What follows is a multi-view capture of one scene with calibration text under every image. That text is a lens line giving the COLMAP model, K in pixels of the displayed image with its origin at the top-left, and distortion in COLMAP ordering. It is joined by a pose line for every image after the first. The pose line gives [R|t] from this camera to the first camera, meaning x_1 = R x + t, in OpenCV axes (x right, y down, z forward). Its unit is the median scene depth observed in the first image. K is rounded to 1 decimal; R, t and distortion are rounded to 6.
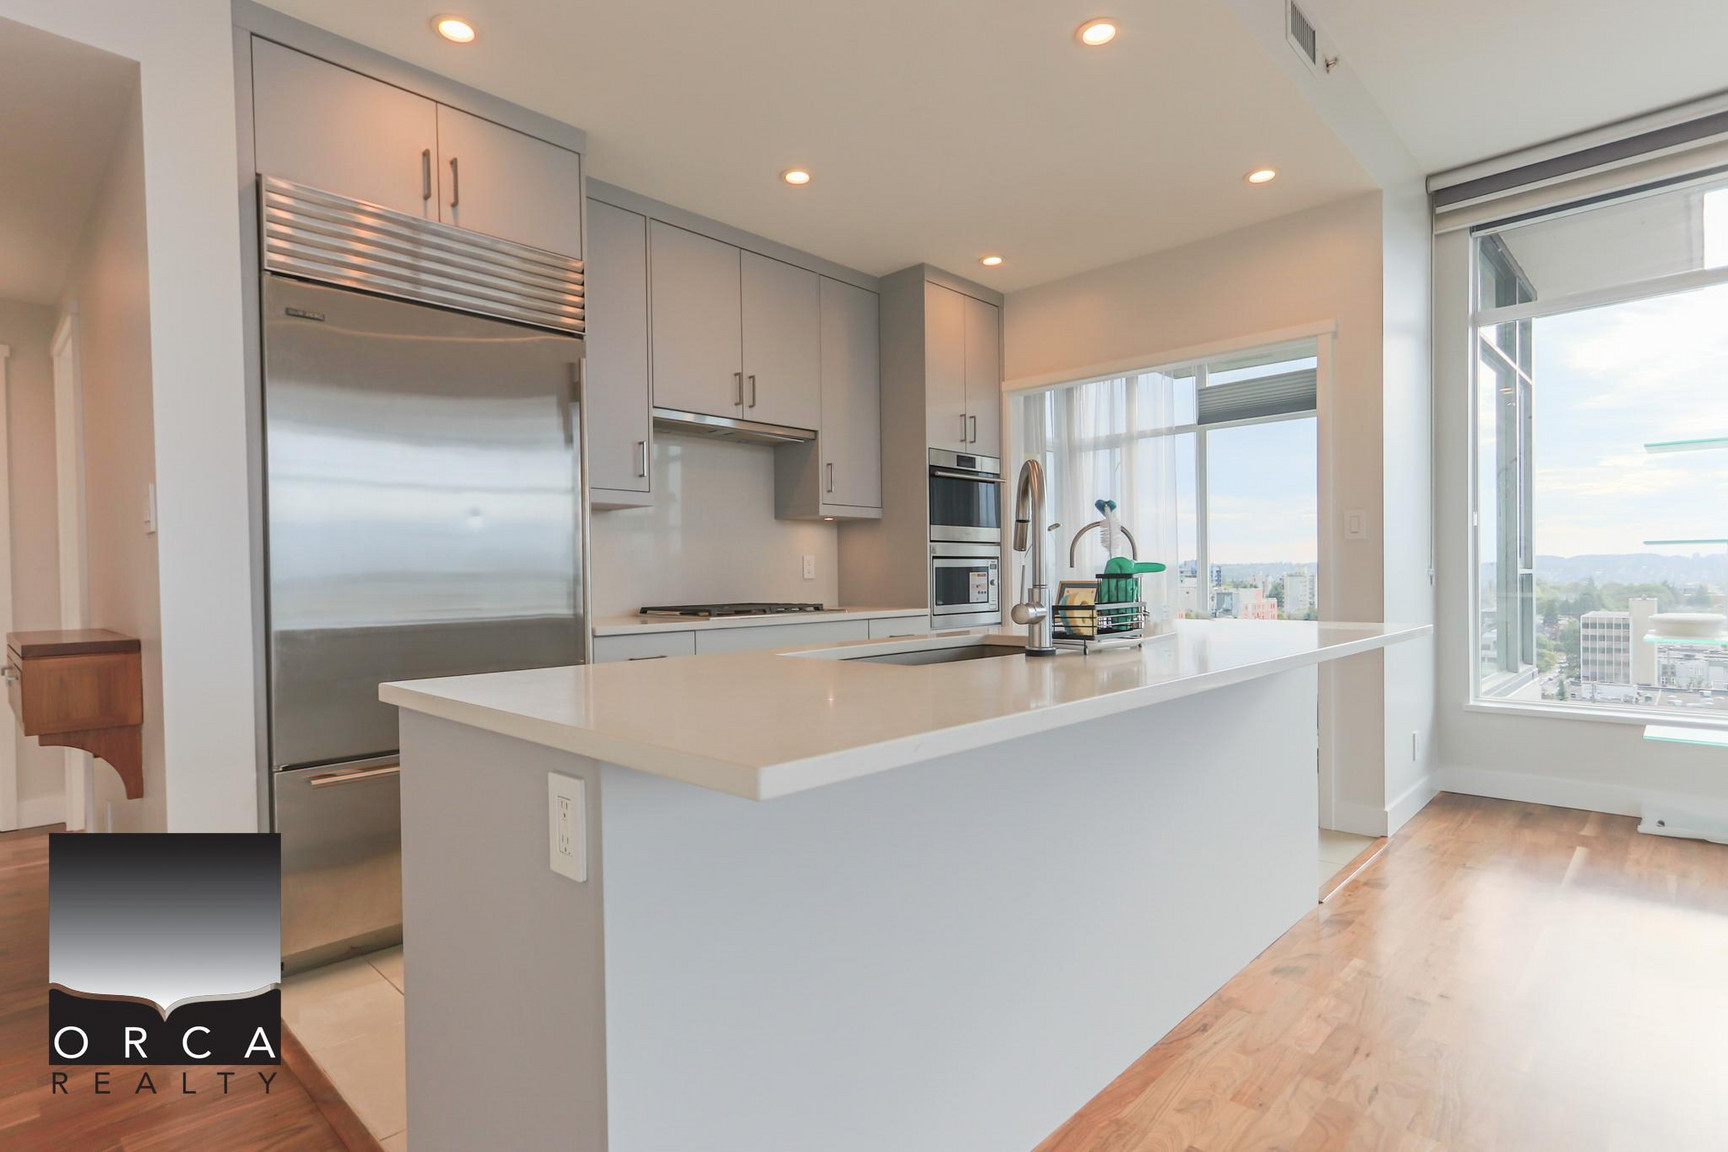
lens RADIAL K [[884.3, 0, 853.4], [0, 884.3, 573.9], [0, 0, 1]] dist [0.009326, -0.002025]
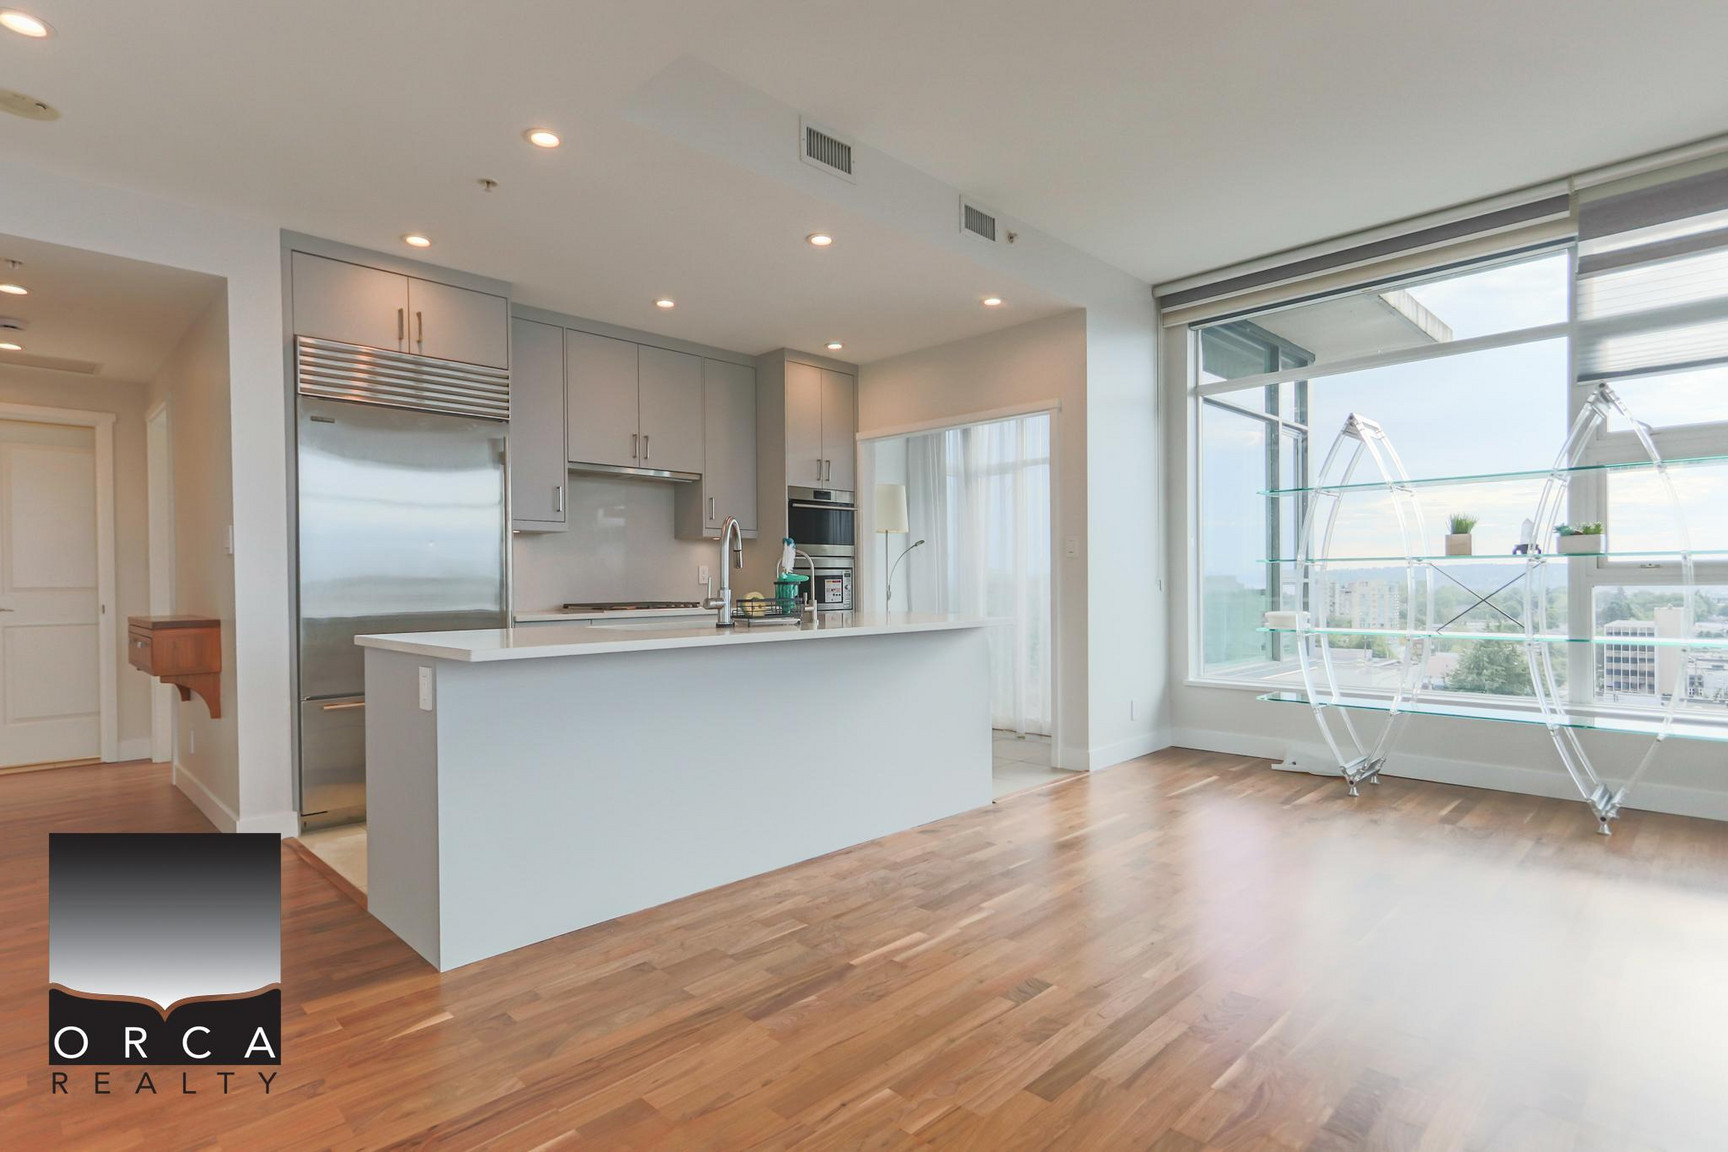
lens RADIAL K [[884.3, 0, 856.2], [0, 884.3, 573.4], [0, 0, 1]] dist [0.009326, -0.002025]
pose [[0.999837, 0.004427, -0.017509, 0.238365], [-0.004533, 0.999971, -0.006068, -0.003271], [0.017481, 0.006146, 0.999828, -0.370871]]
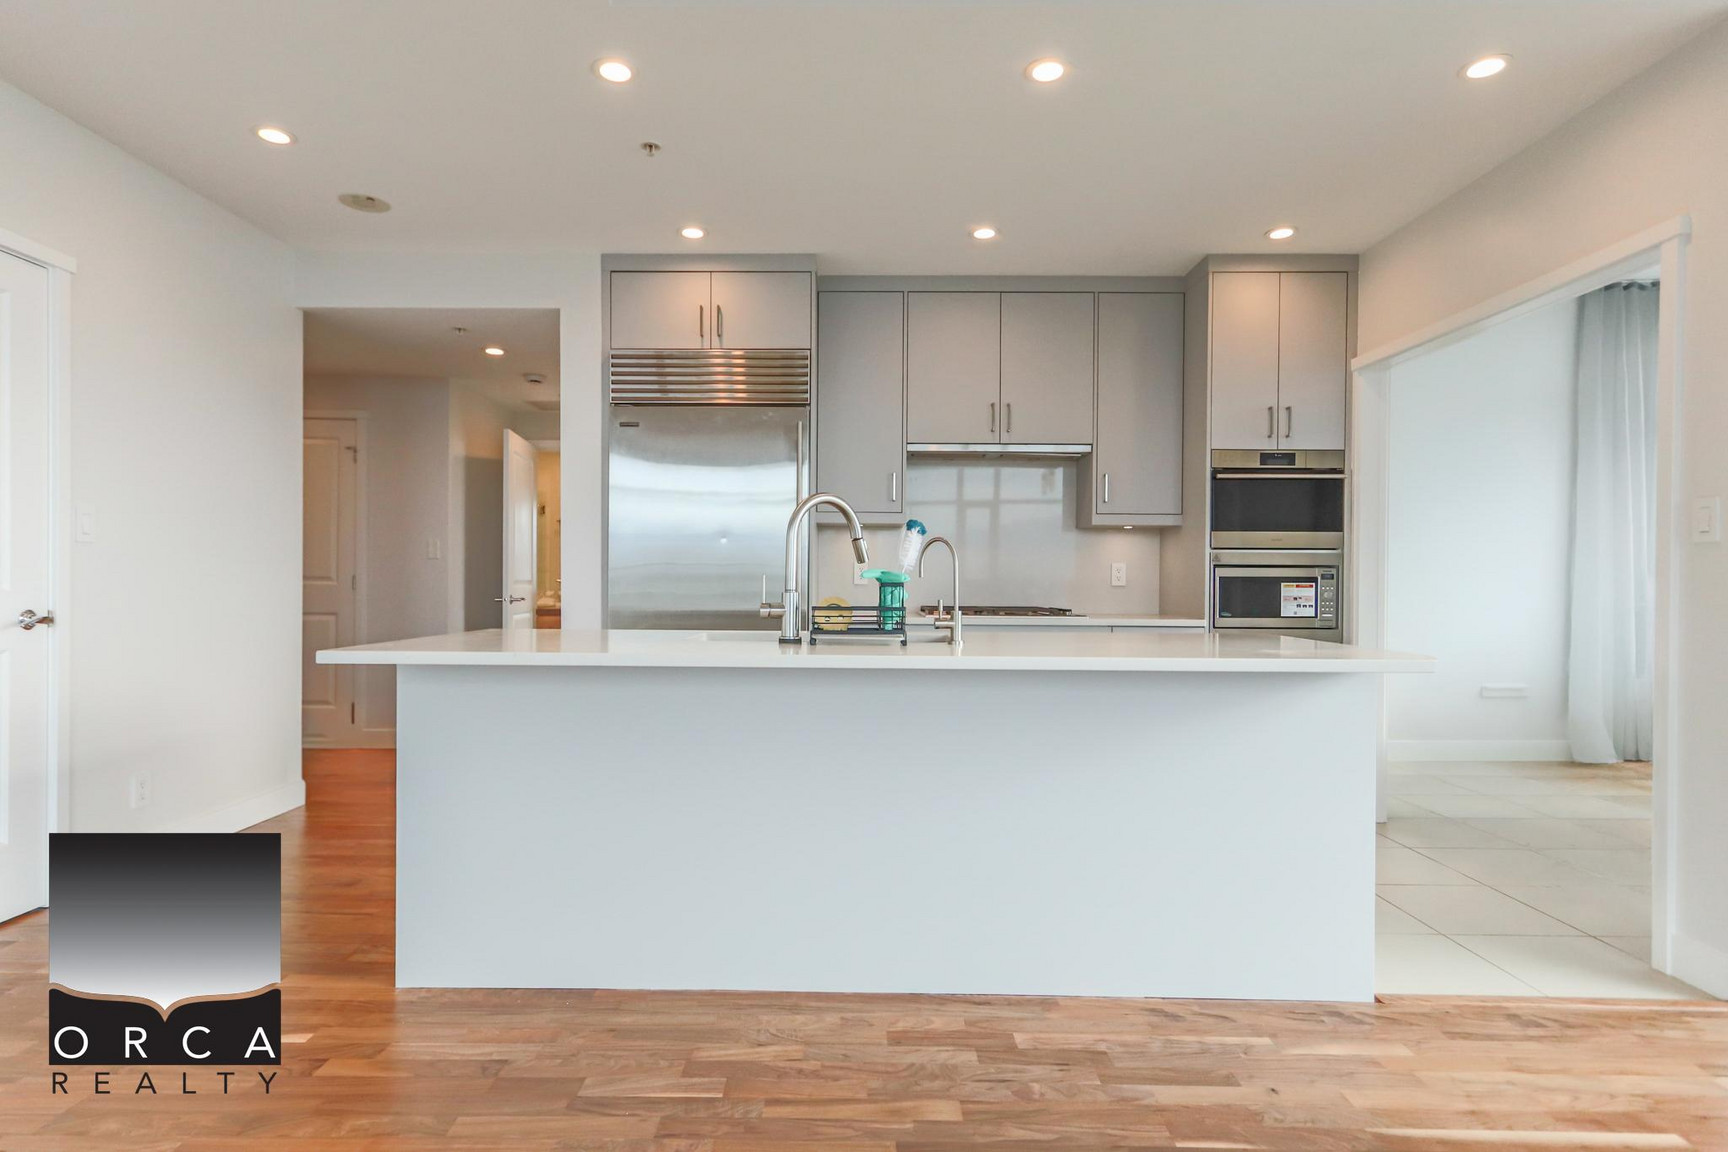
lens RADIAL K [[884.3, 0, 851.0], [0, 884.3, 592.9], [0, 0, 1]] dist [0.009326, -0.002025]
pose [[0.685356, 0.028358, -0.727656, 0.580701], [-0.015136, 0.999580, 0.024699, -0.007941], [0.728051, -0.005914, 0.685498, 0.076961]]
